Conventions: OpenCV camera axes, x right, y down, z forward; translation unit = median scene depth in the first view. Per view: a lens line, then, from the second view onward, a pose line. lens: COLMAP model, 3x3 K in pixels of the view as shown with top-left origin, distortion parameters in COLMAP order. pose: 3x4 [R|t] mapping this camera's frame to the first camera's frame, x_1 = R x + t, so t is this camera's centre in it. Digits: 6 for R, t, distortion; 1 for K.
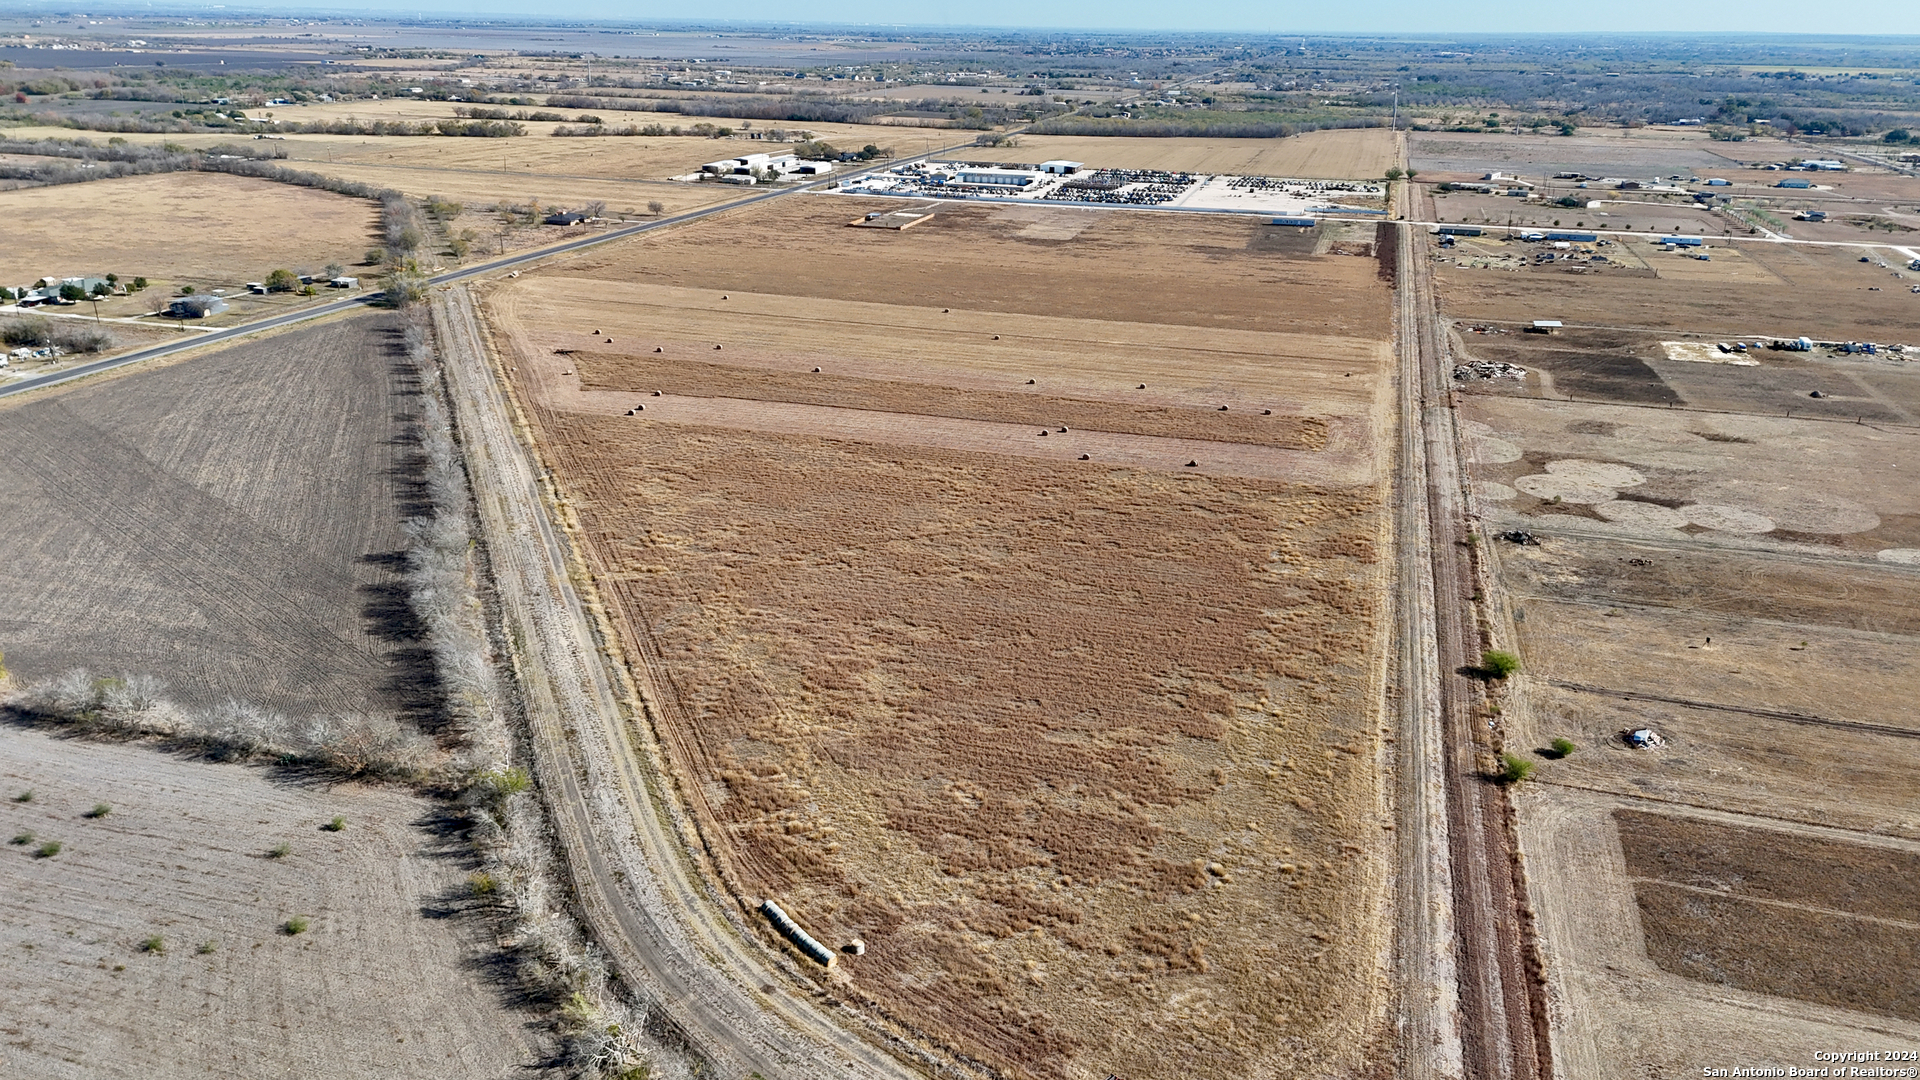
lens RADIAL K [[1403.4, 0, 963.1], [0, 1403.4, 543.7], [0, 0, 1]] dist [0.075988, -0.071064]
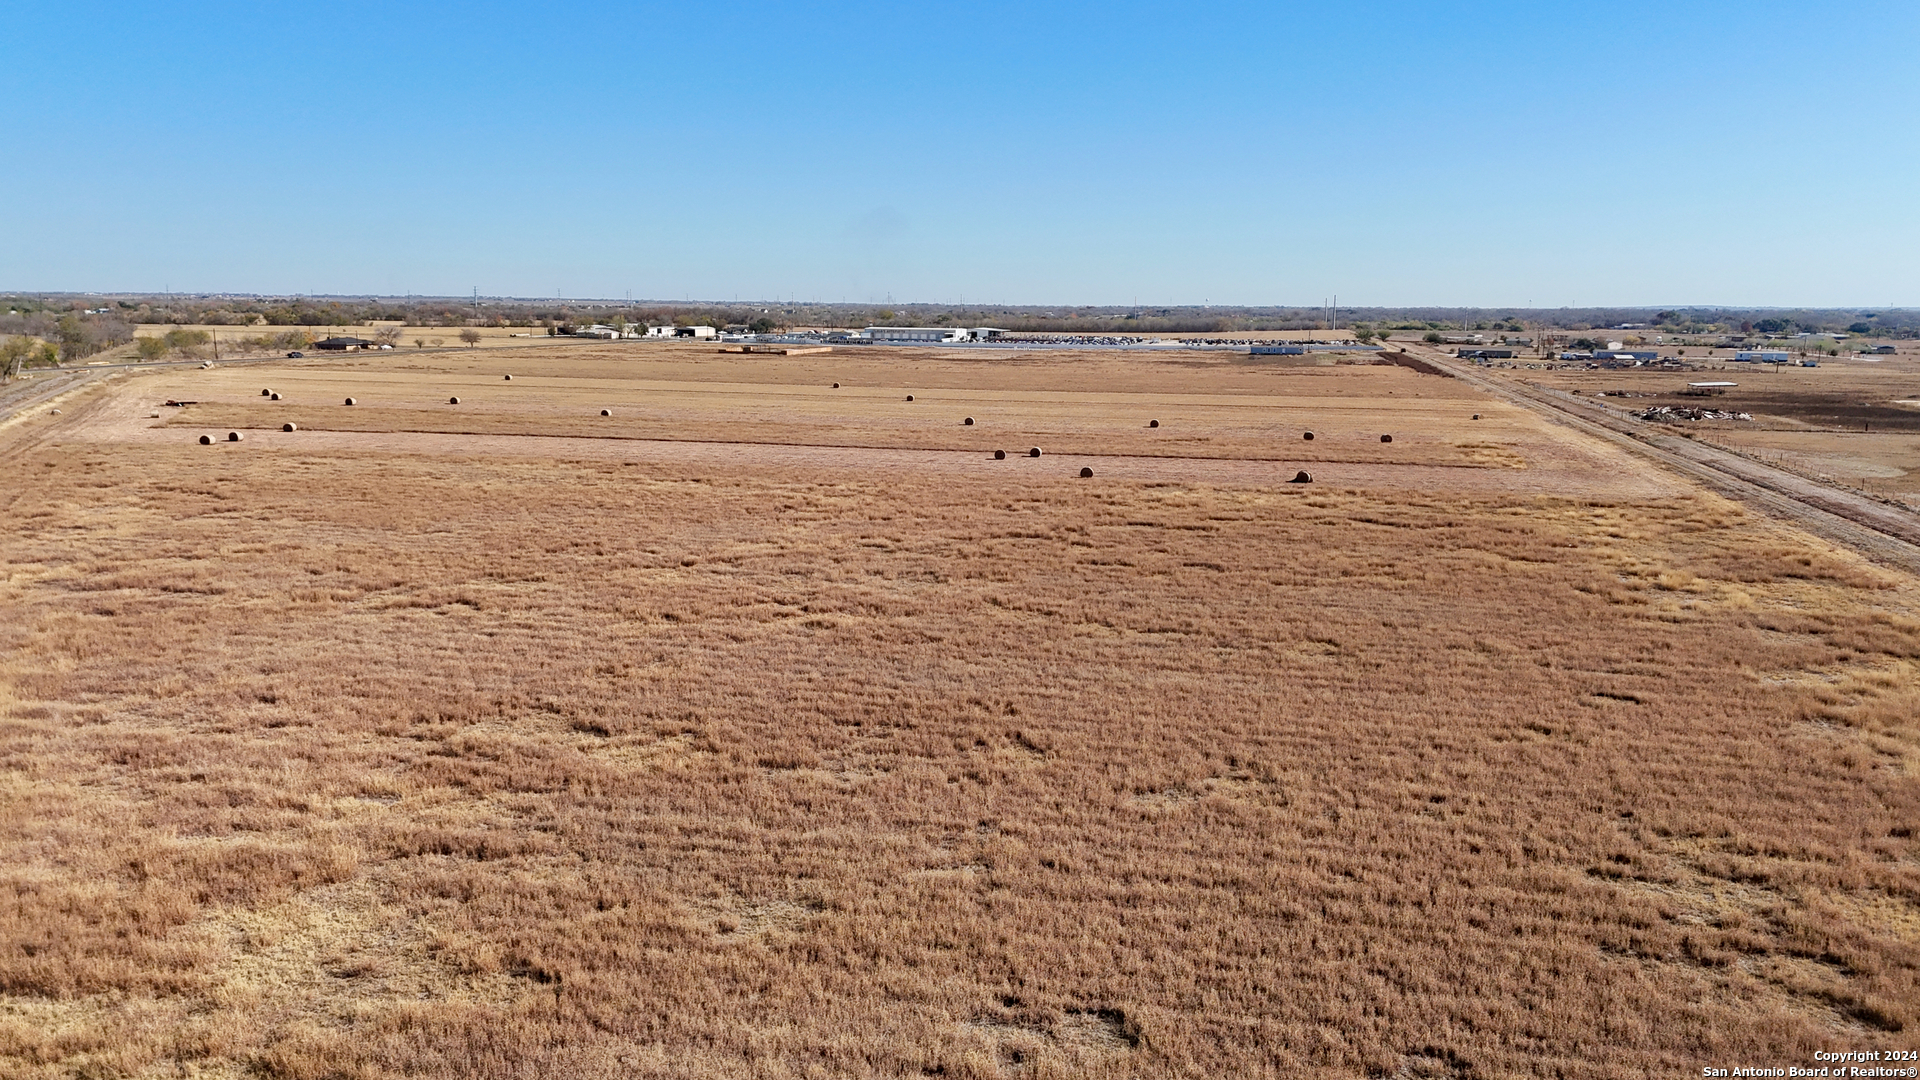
lens RADIAL K [[1403.4, 0, 963.1], [0, 1403.4, 543.7], [0, 0, 1]] dist [0.075988, -0.071064]
pose [[0.998217, -0.021195, 0.055801, 0.021096], [0.031129, 0.982494, -0.183676, 0.075066], [-0.050931, 0.185086, 0.981402, 0.719109]]
